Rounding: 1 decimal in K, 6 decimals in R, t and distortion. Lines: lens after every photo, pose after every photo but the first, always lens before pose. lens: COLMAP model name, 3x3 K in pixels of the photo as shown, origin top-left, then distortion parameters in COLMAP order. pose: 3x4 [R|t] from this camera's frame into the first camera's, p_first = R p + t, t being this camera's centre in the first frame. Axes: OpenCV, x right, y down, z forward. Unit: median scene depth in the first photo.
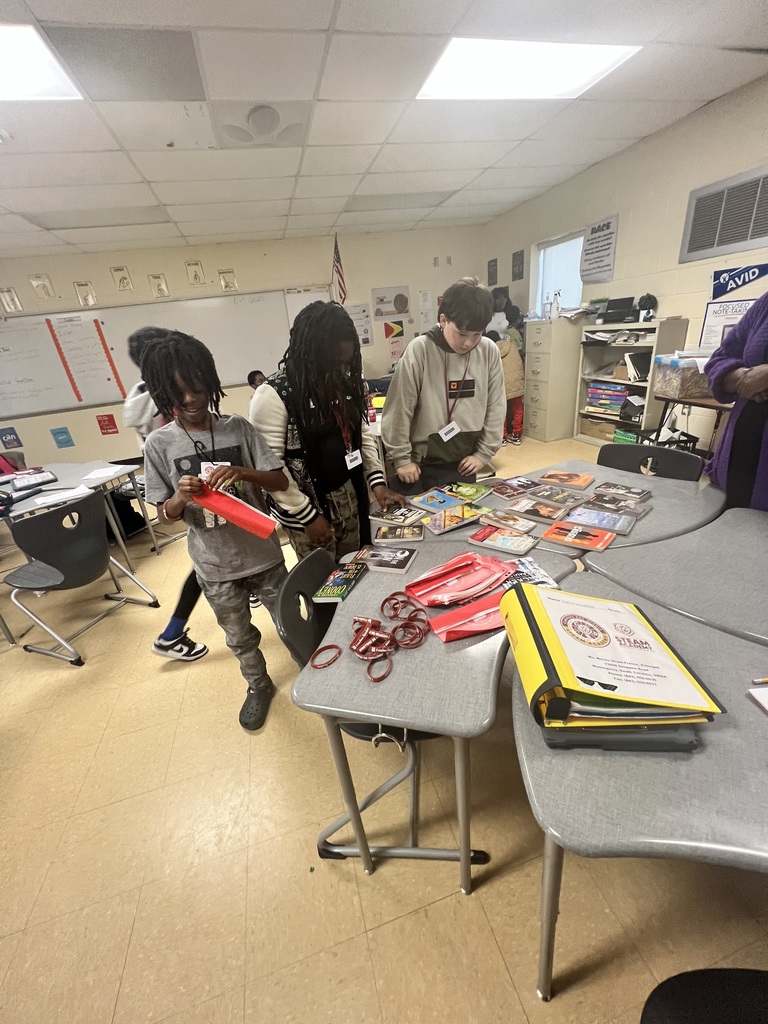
lens RADIAL K [[410.8, 0, 385.8], [0, 410.8, 509.4], [0, 0, 1]] dist [-0.003572, 0.000657]
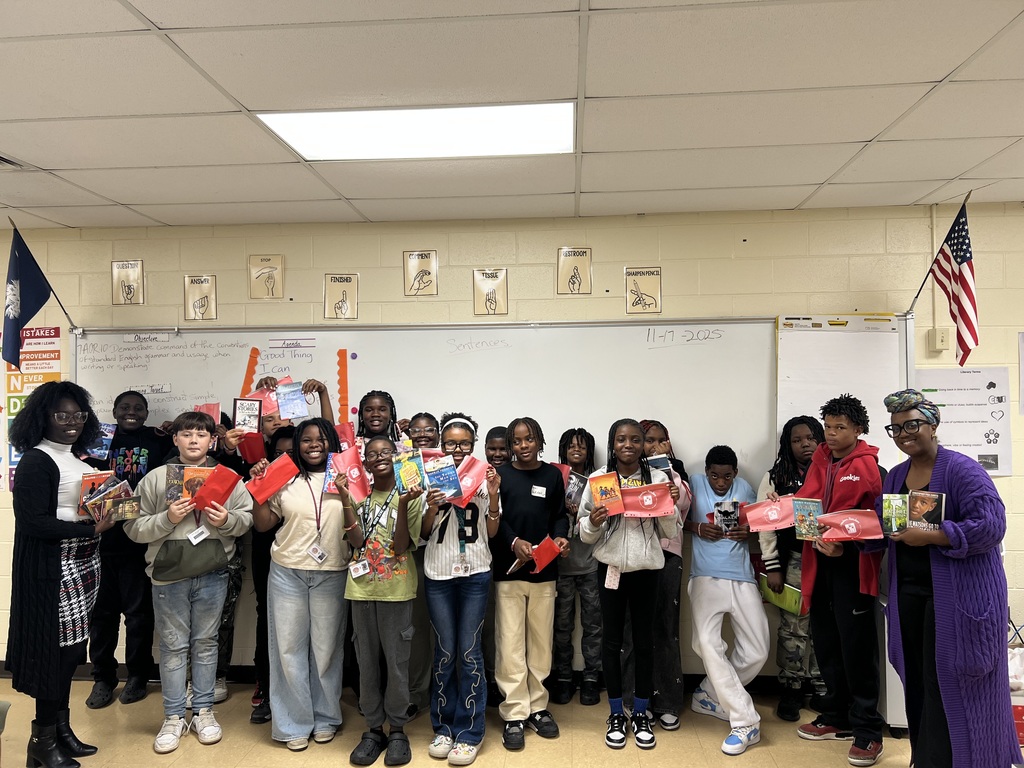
lens RADIAL K [[772.9, 0, 511.4], [0, 772.9, 385.5], [0, 0, 1]] dist [0.026116, -0.039887]
pose [[0.936853, 0.096166, -0.336242, -0.154384], [-0.221572, 0.907080, -0.357927, -0.102993], [0.270578, 0.409827, 0.871108, 0.206107]]
